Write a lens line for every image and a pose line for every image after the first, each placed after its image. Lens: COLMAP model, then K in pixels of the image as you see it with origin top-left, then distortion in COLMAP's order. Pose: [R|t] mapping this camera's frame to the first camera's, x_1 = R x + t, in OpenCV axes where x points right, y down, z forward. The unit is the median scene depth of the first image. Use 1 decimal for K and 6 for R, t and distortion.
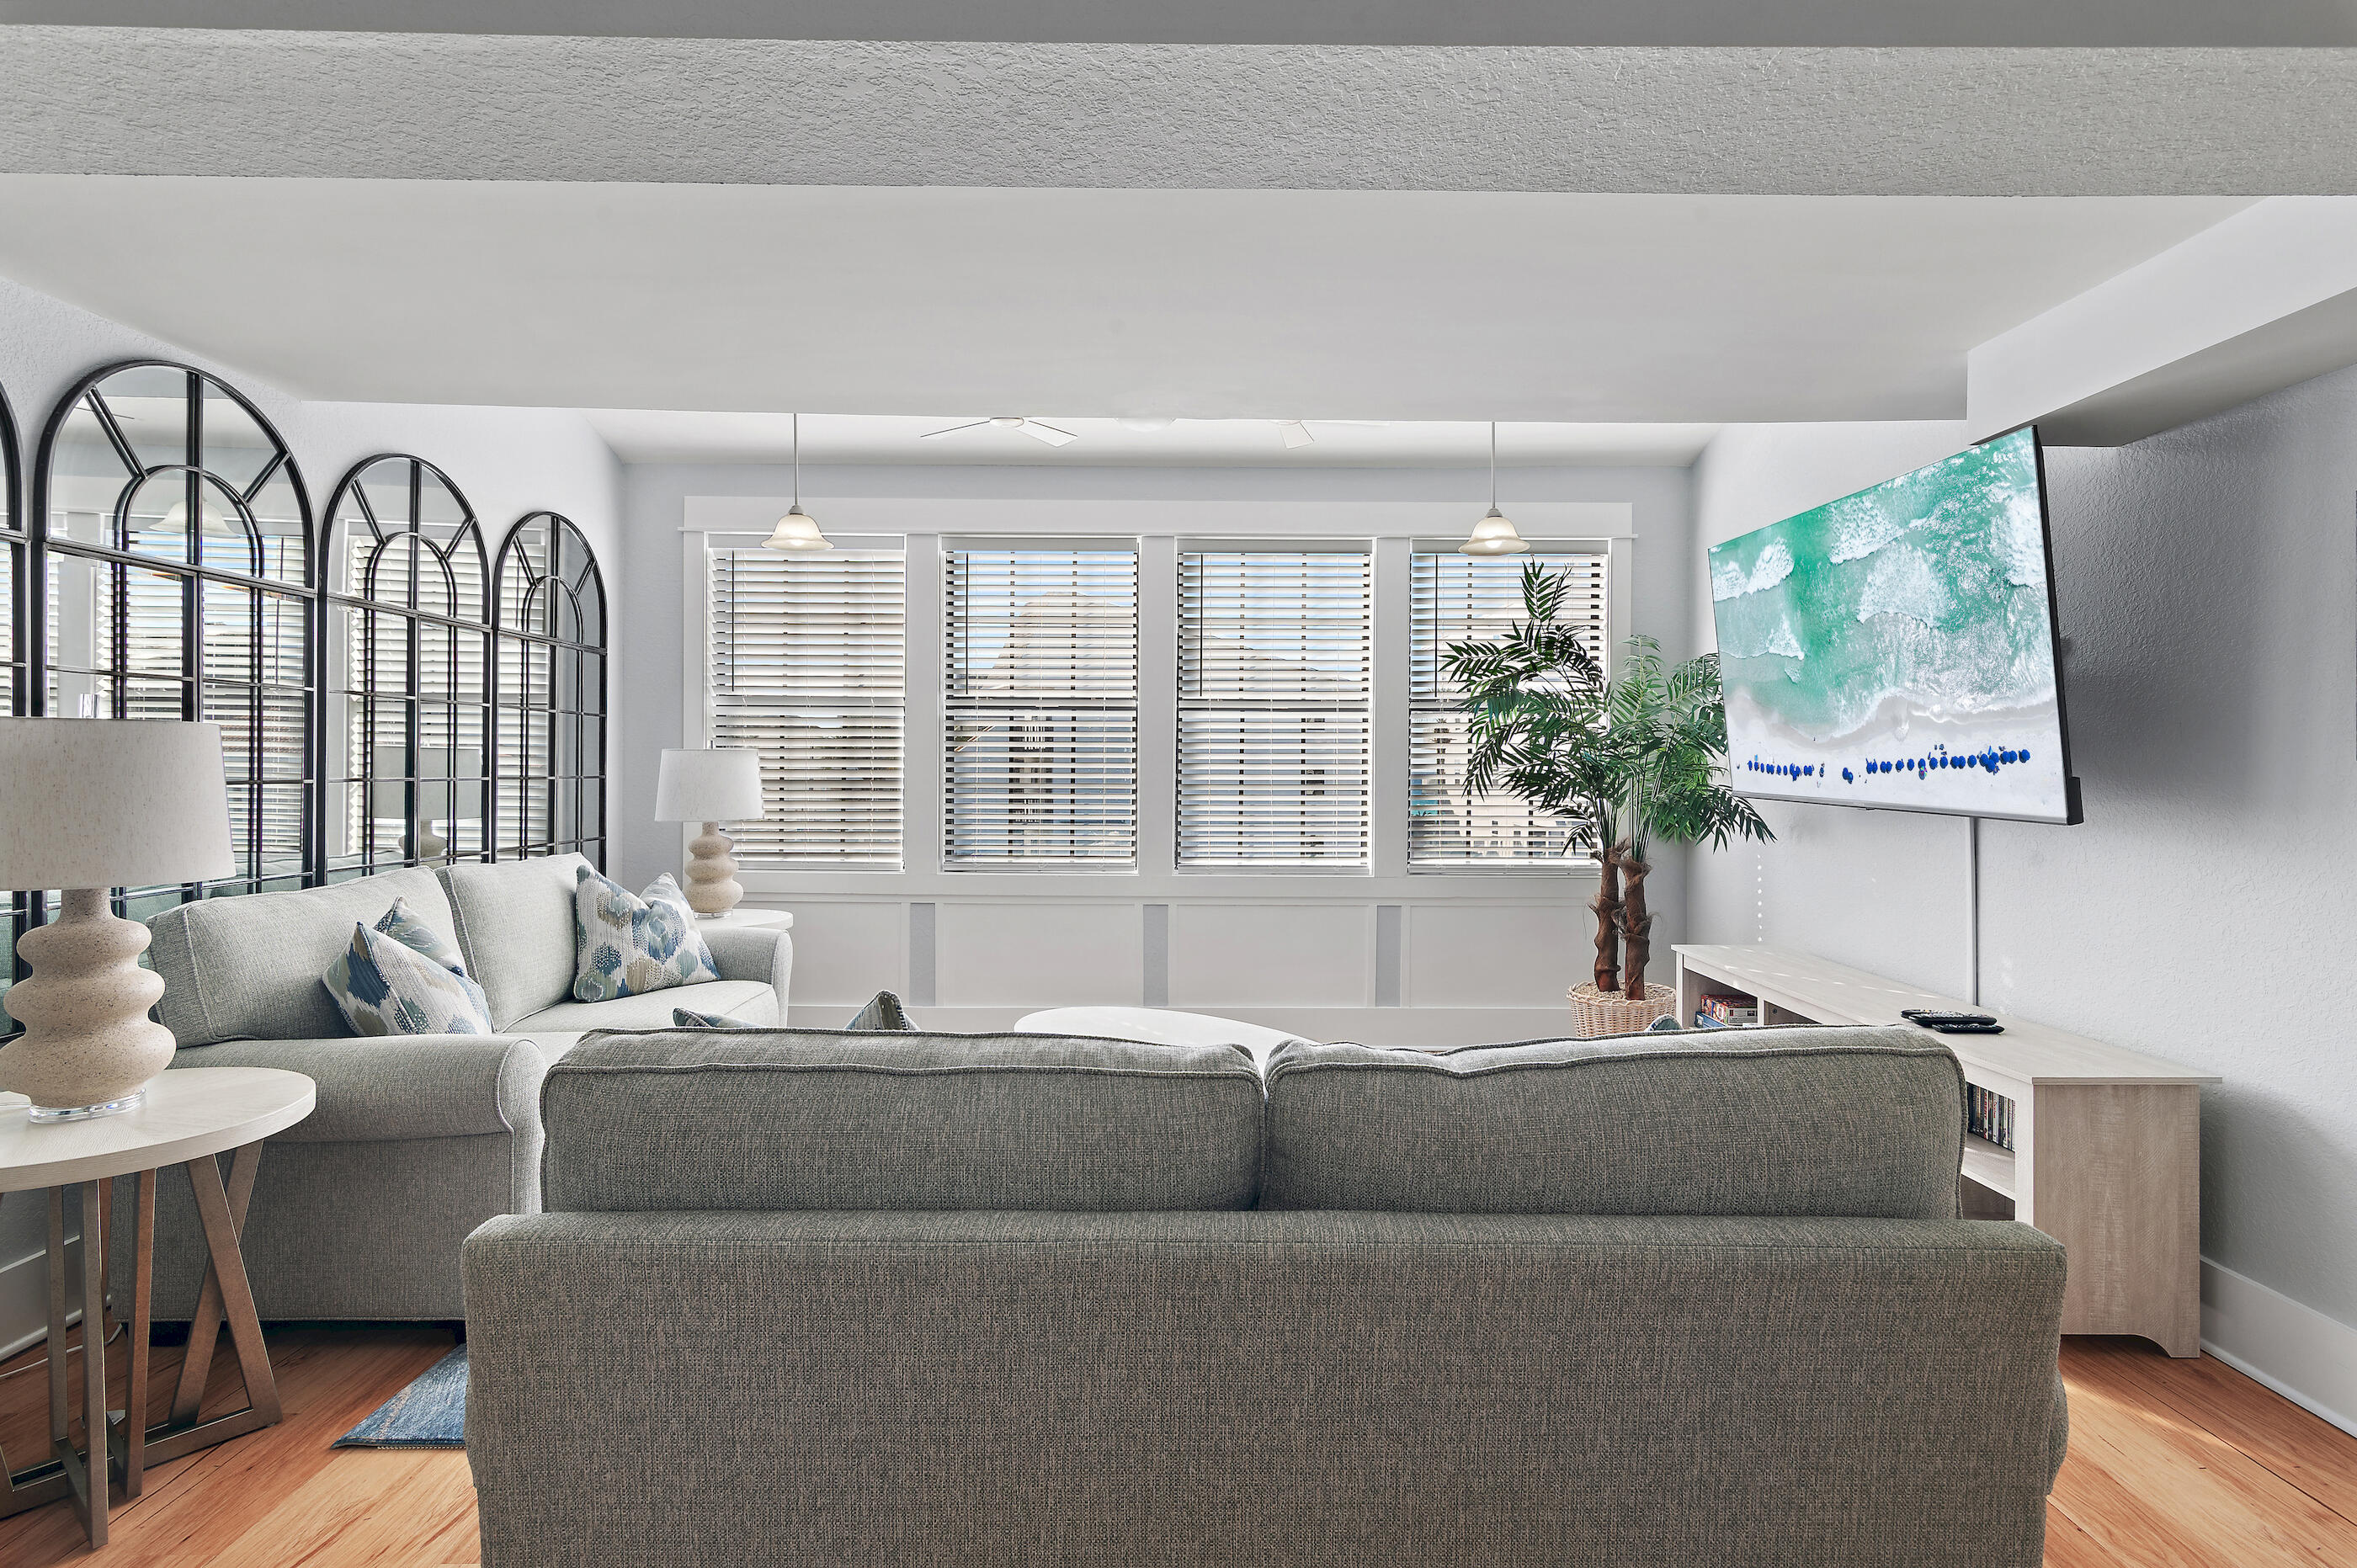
lens RADIAL K [[1184.3, 0, 1177.7], [0, 1184.3, 779.9], [0, 0, 1]] dist [0.002788, 0.000822]
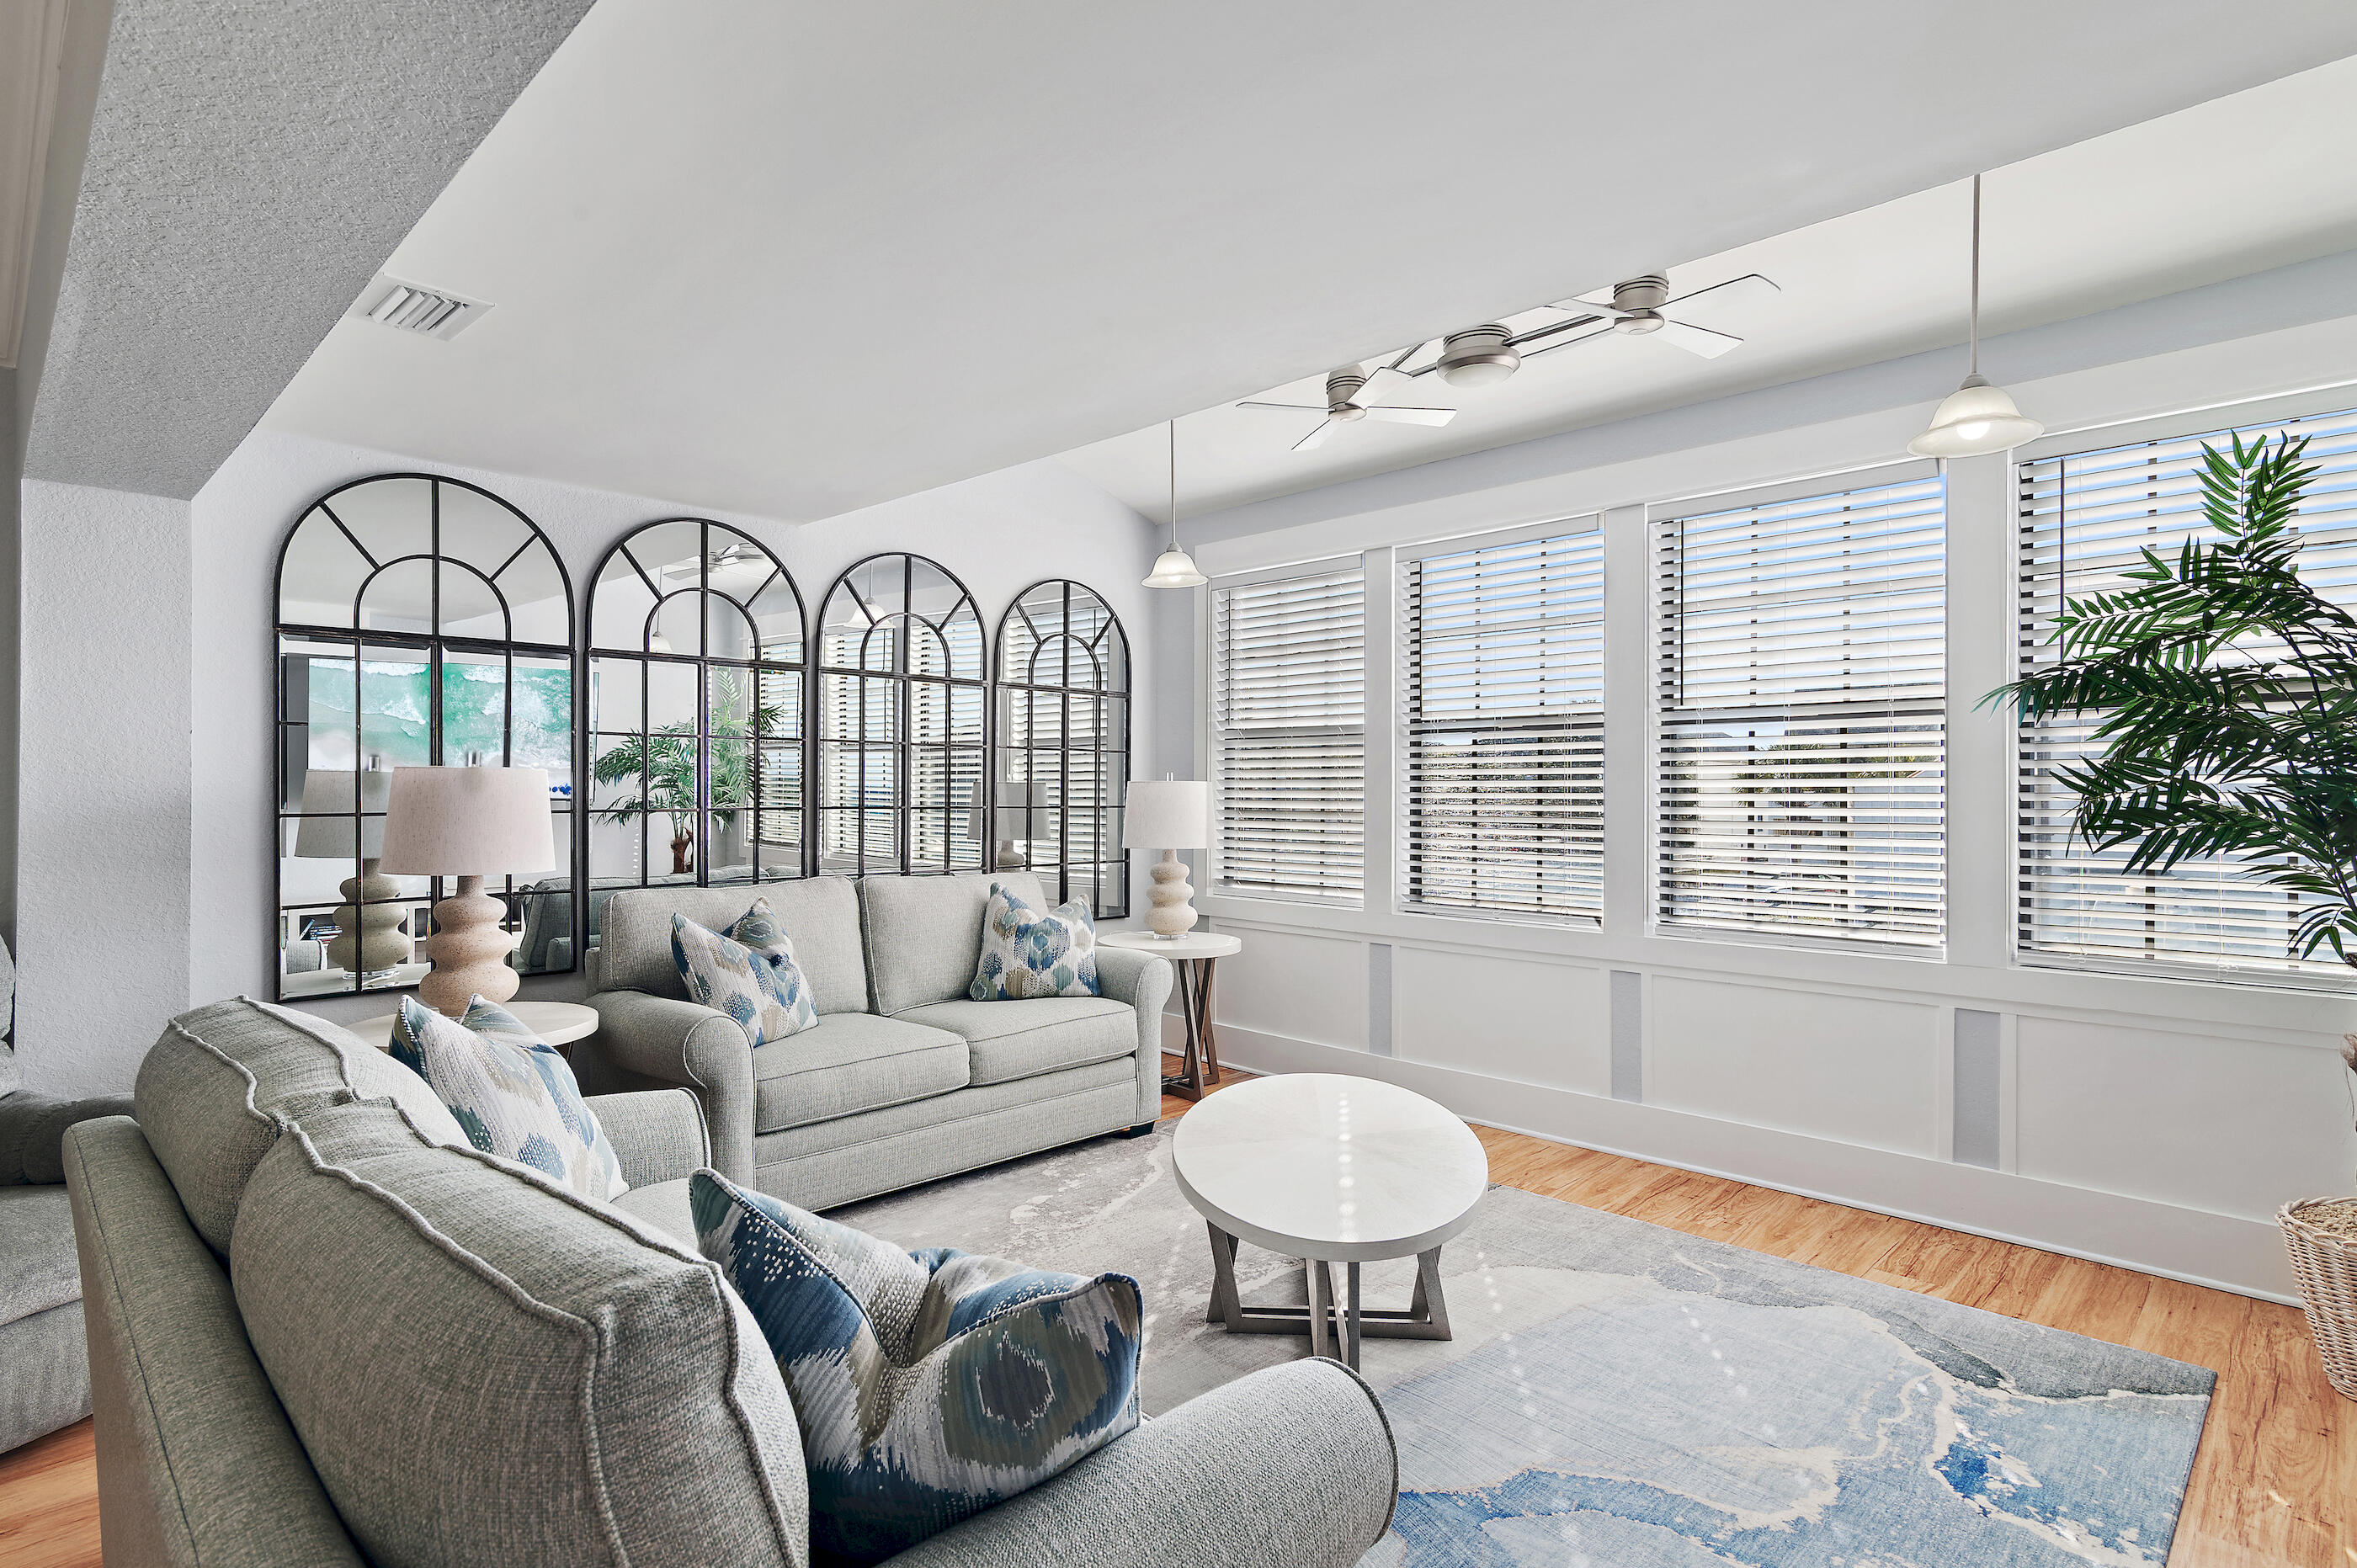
lens RADIAL K [[1184.3, 0, 1176.7], [0, 1184.3, 787.1], [0, 0, 1]] dist [0.002788, 0.000822]
pose [[0.707396, -0.006645, -0.706786, 0.372425], [-0.008481, 0.999804, -0.017889, -0.001541], [0.706767, 0.018649, 0.707201, 0.254832]]
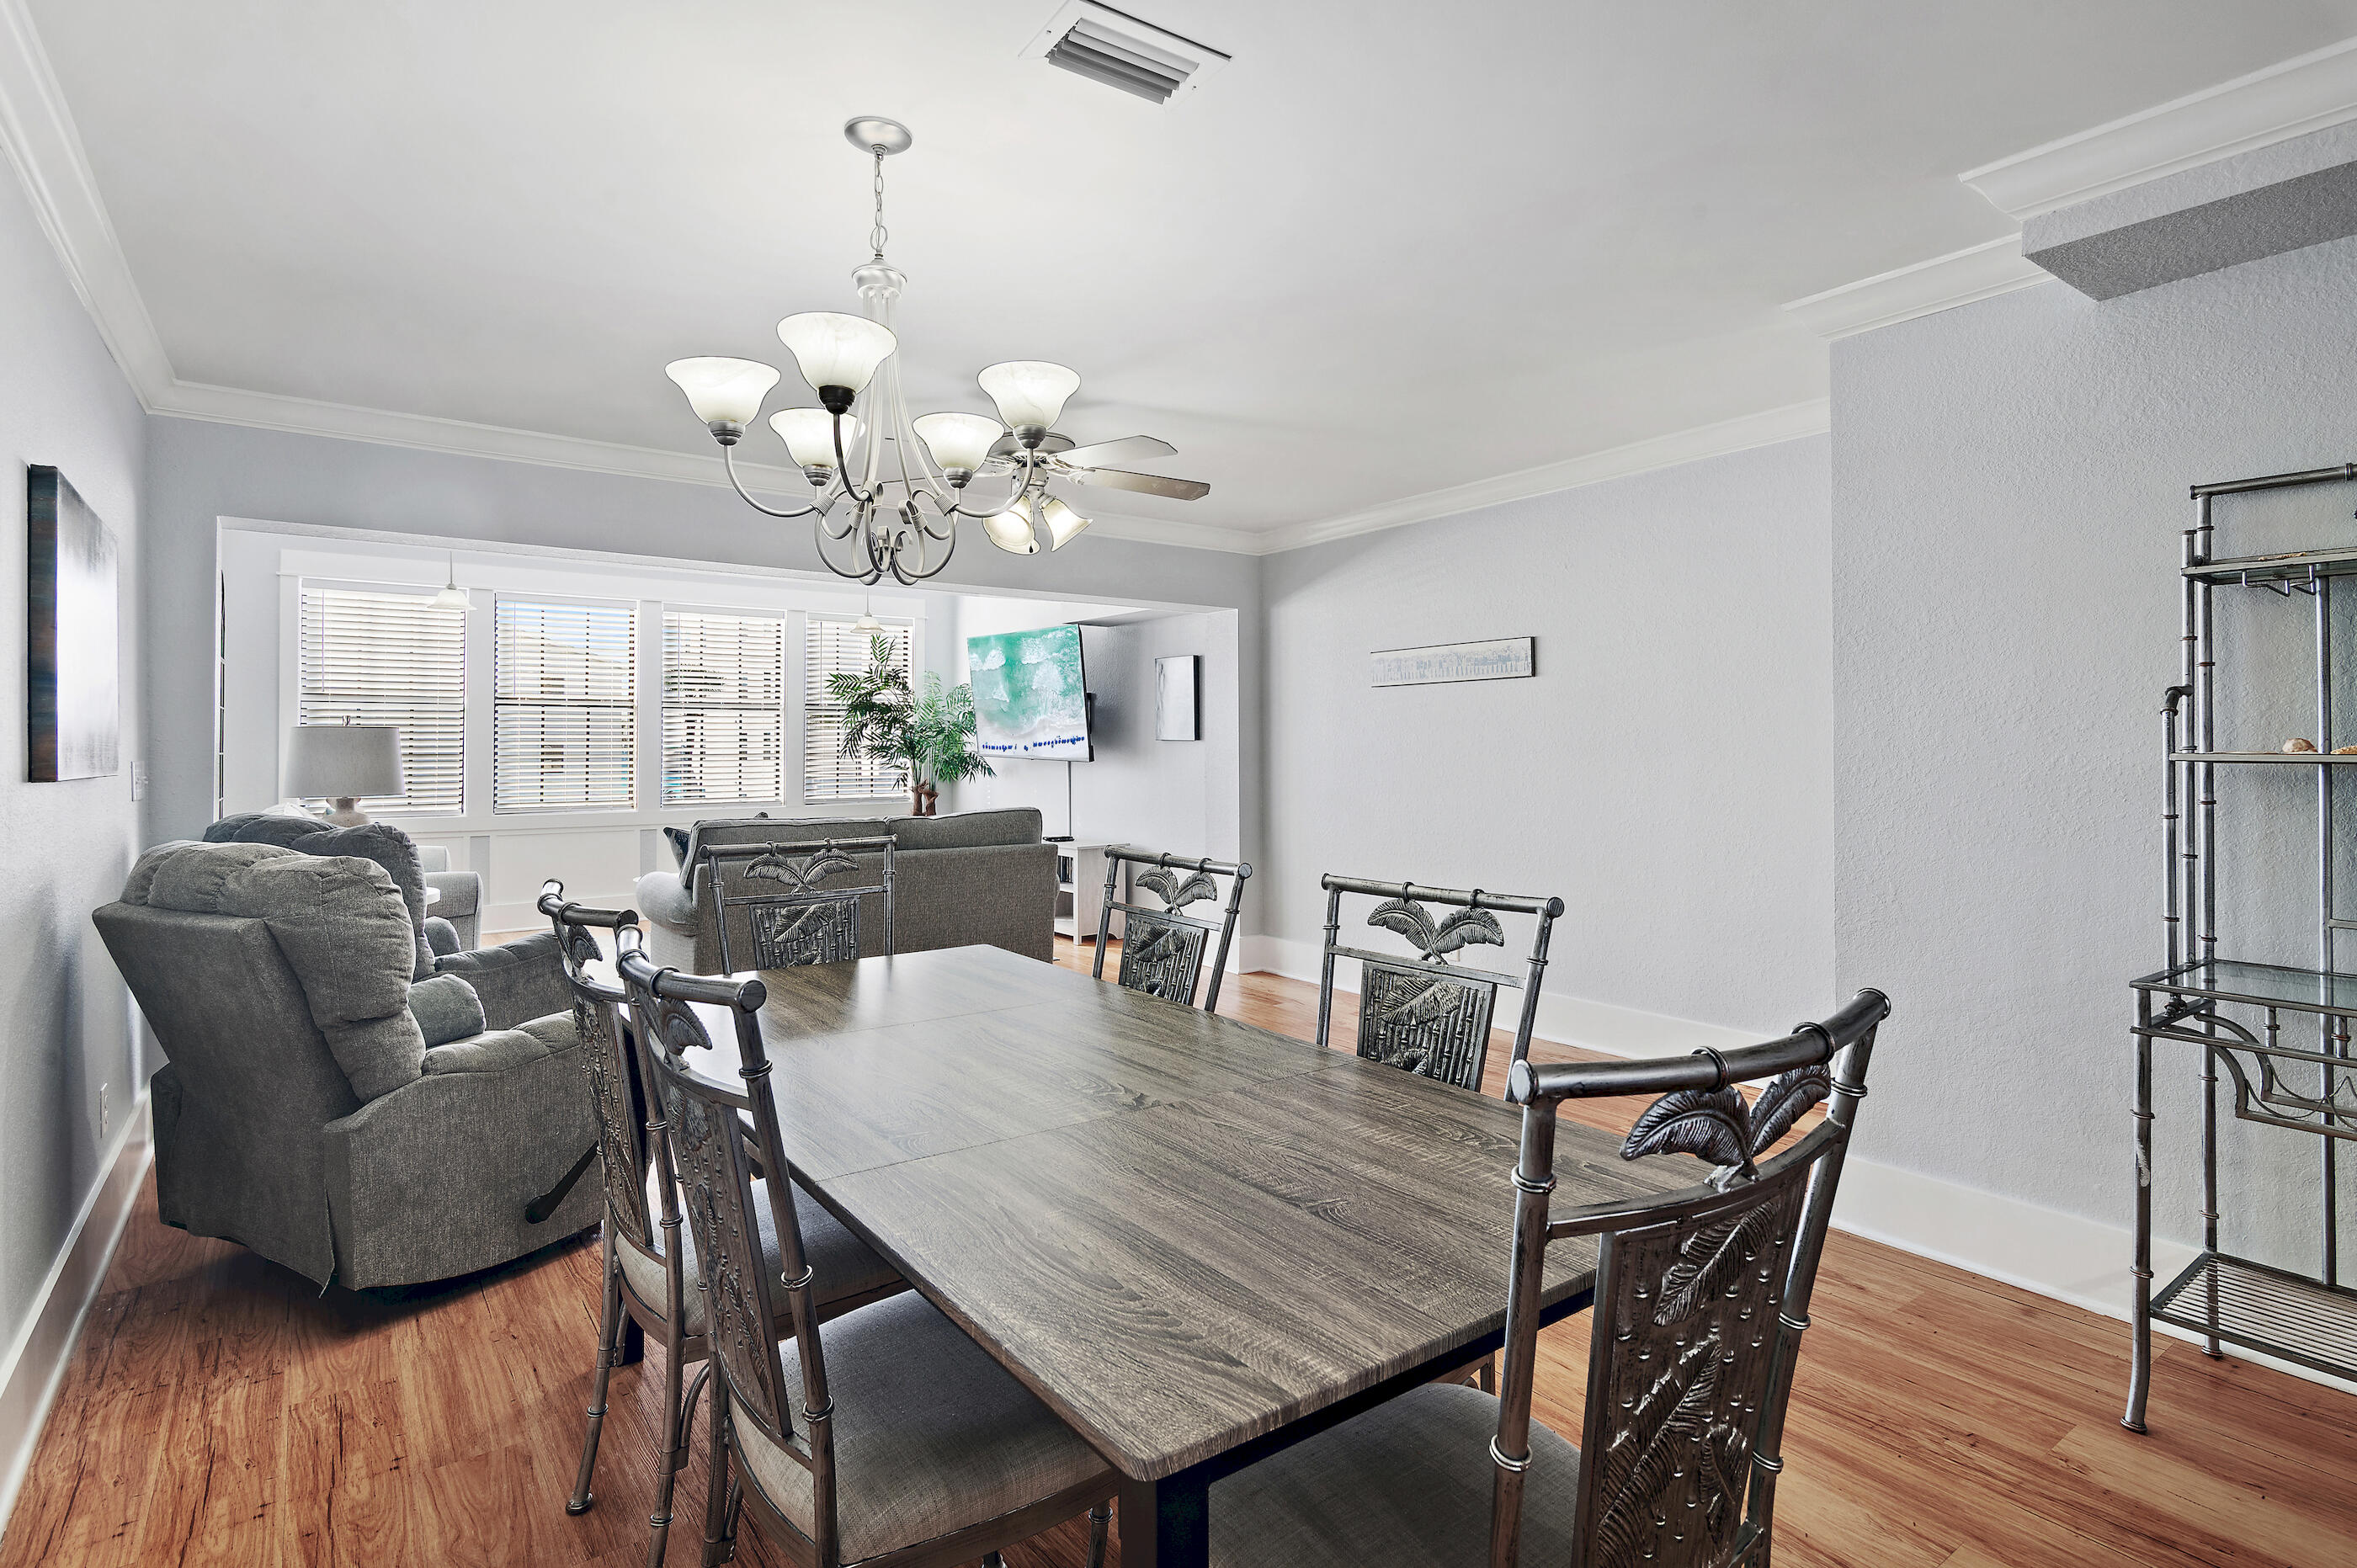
lens RADIAL K [[1184.3, 0, 1169.7], [0, 1184.3, 748.4], [0, 0, 1]] dist [0.002788, 0.000822]
pose [[0.813939, -0.006802, 0.580910, -0.422149], [0.010547, 0.999940, -0.003070, 0.009033], [-0.580854, 0.008626, 0.813962, -0.804974]]
